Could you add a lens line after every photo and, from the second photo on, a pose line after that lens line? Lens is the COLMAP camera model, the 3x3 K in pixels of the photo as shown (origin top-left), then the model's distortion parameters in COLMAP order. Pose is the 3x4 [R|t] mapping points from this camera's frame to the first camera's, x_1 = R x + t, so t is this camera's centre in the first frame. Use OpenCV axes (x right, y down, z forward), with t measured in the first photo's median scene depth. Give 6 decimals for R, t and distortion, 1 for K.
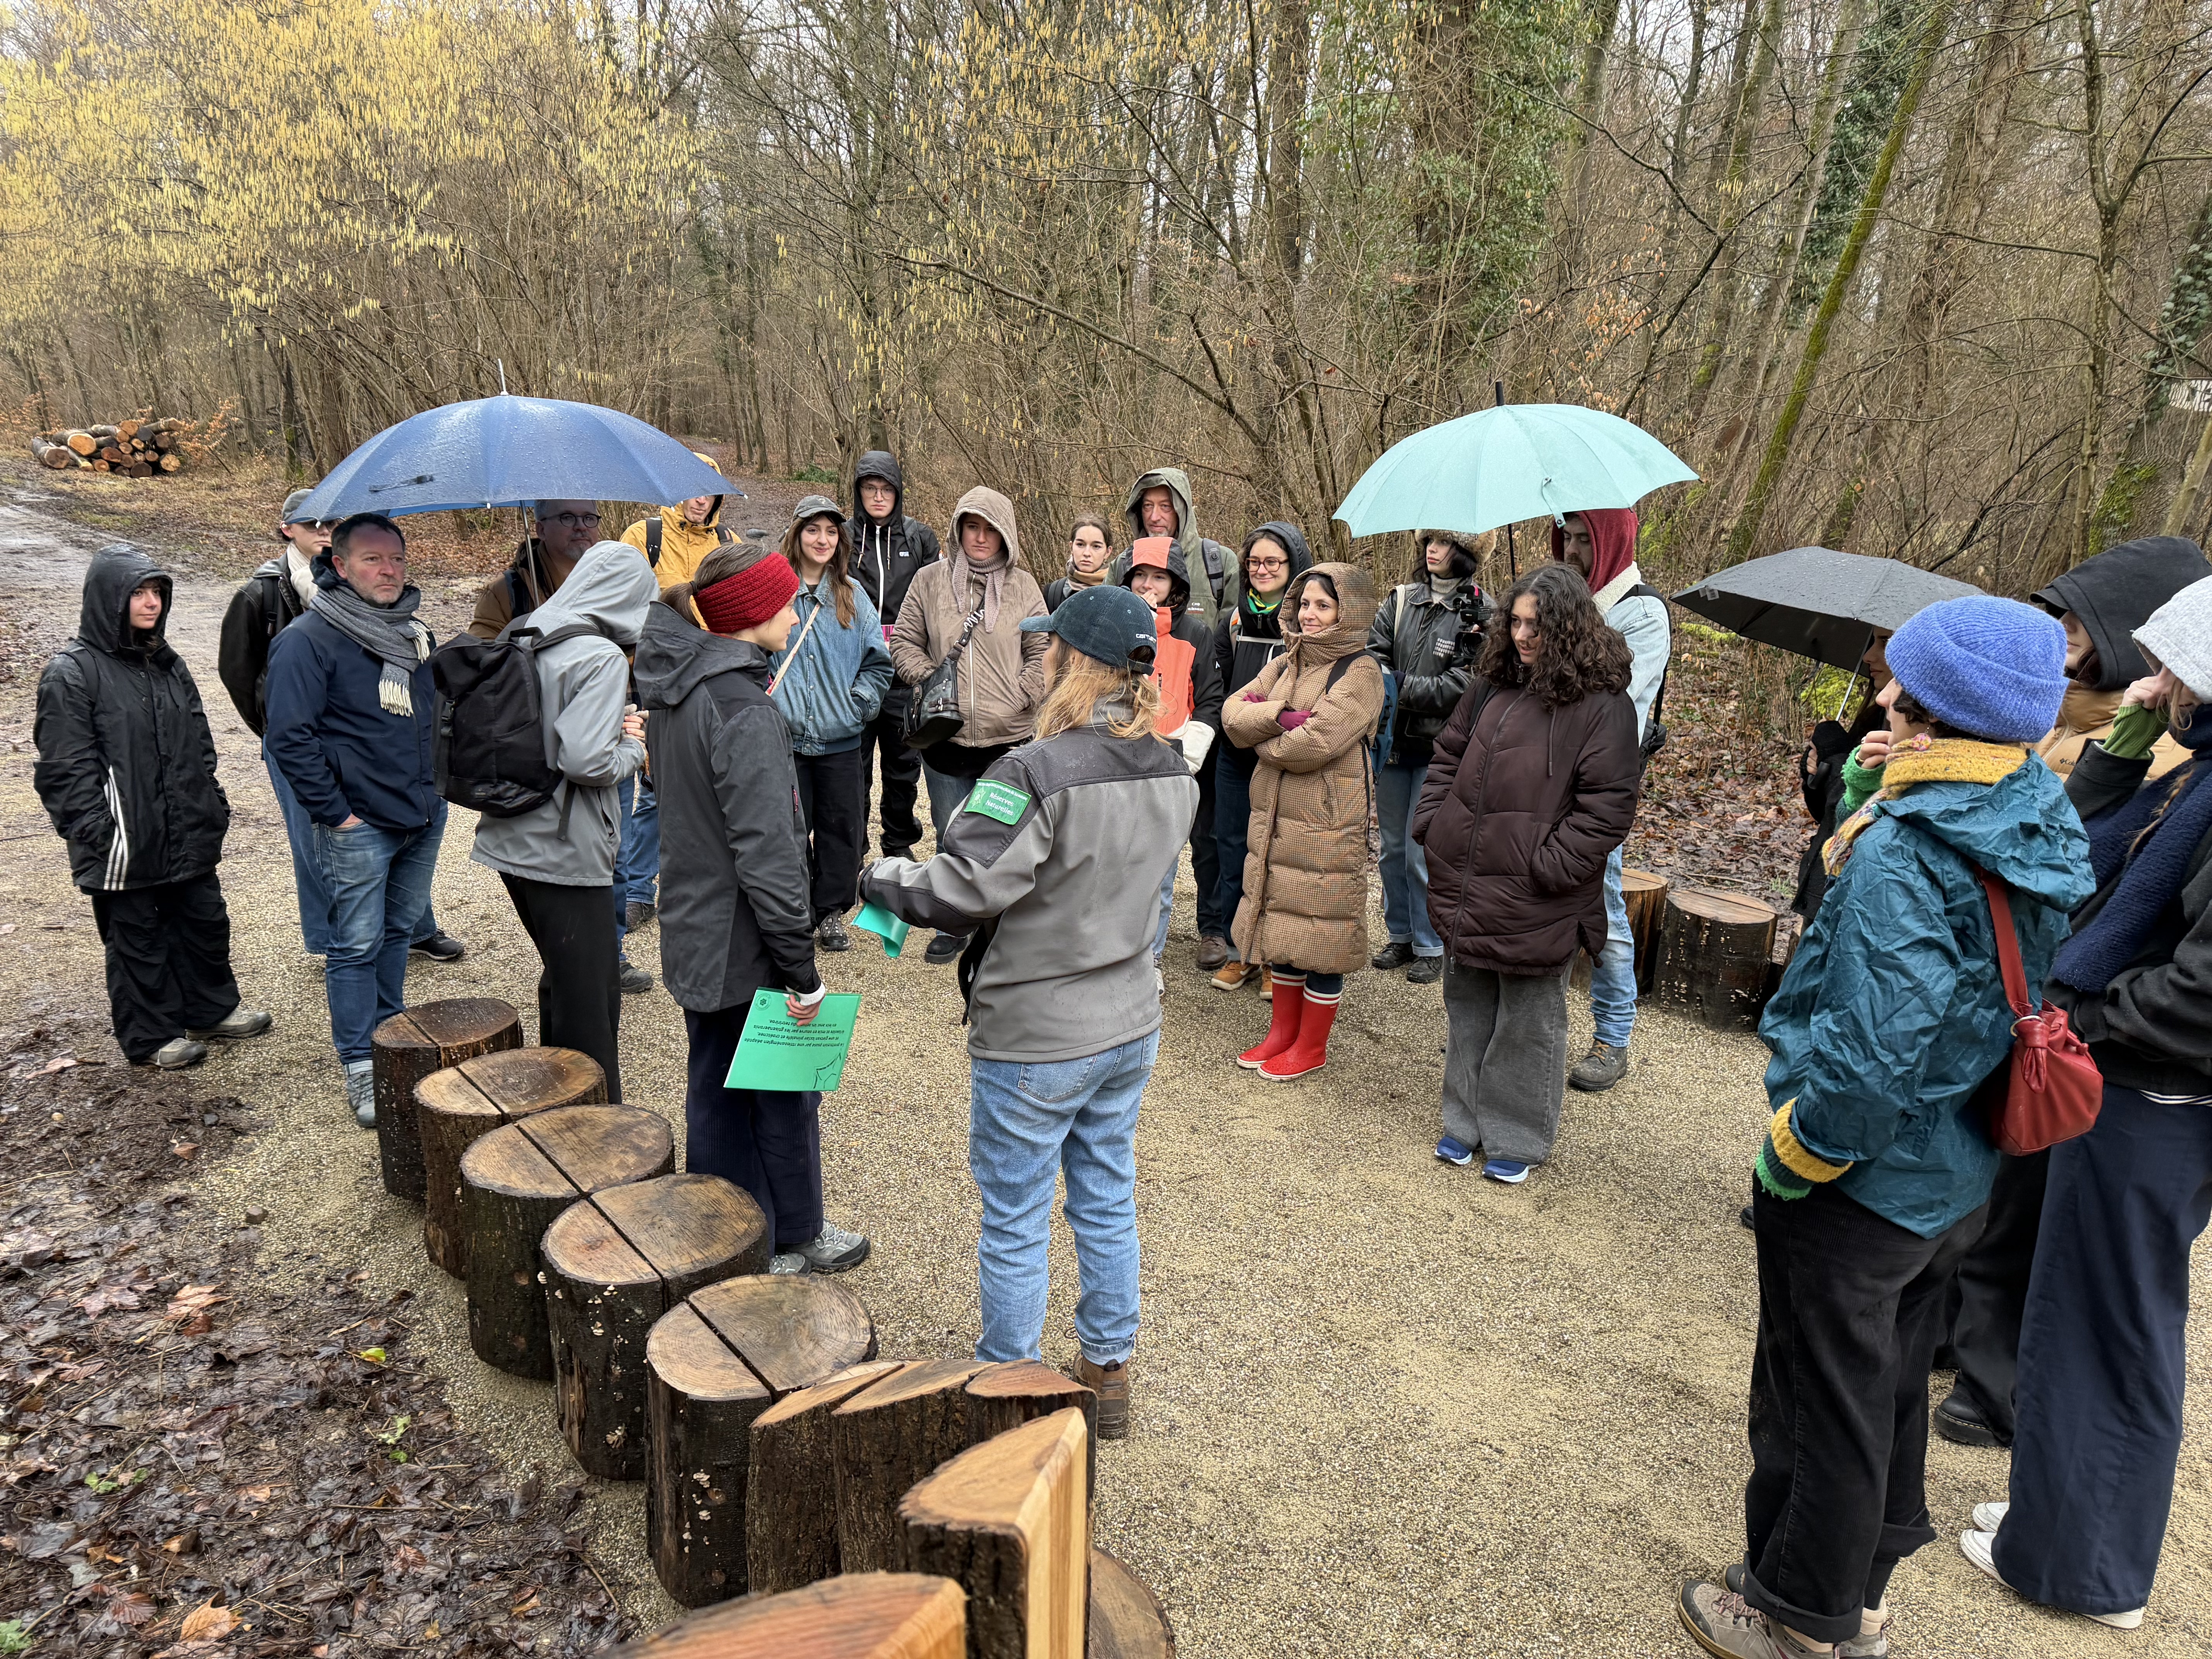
lens RADIAL K [[1696.5, 0, 1106.0], [0, 1696.5, 829.5], [0, 0, 1]] dist [-0.005121, -0.015989]
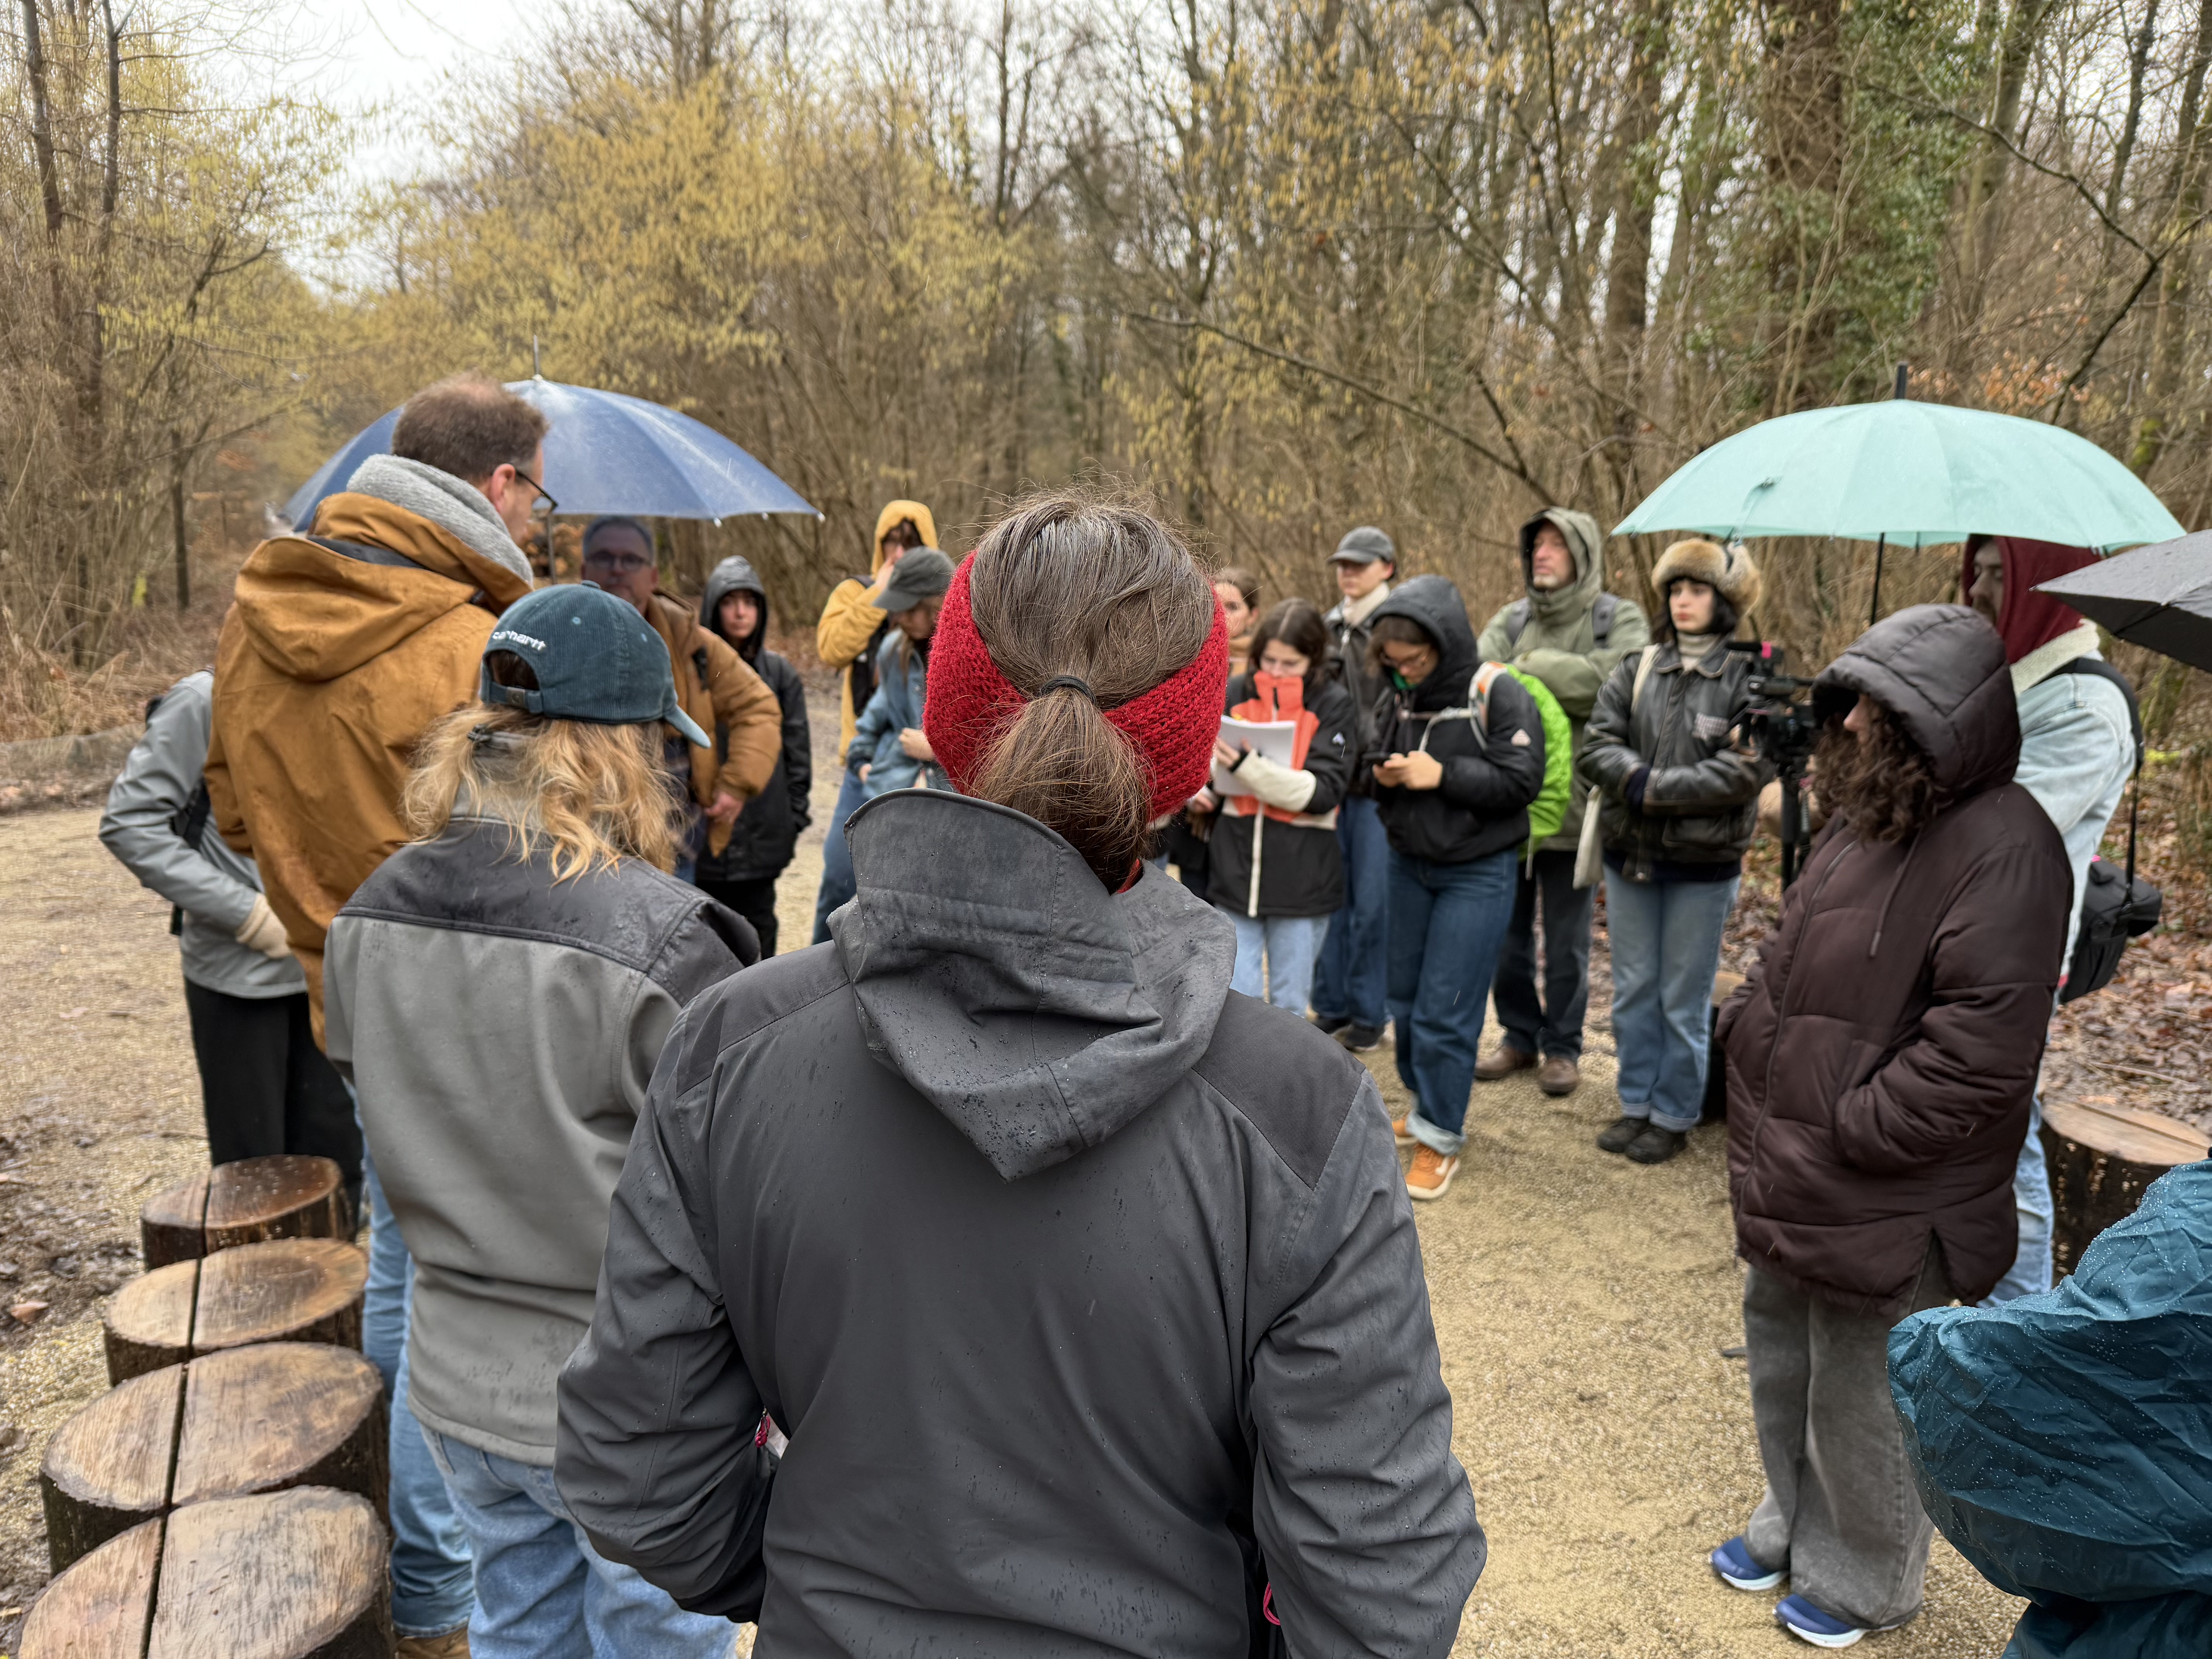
lens RADIAL K [[1696.5, 0, 1106.0], [0, 1696.5, 829.5], [0, 0, 1]] dist [-0.005121, -0.015989]
pose [[0.976497, 0.032197, -0.213114, 0.071540], [-0.046358, 0.997012, -0.061789, -0.009180], [0.210488, 0.070216, 0.975072, 0.170609]]
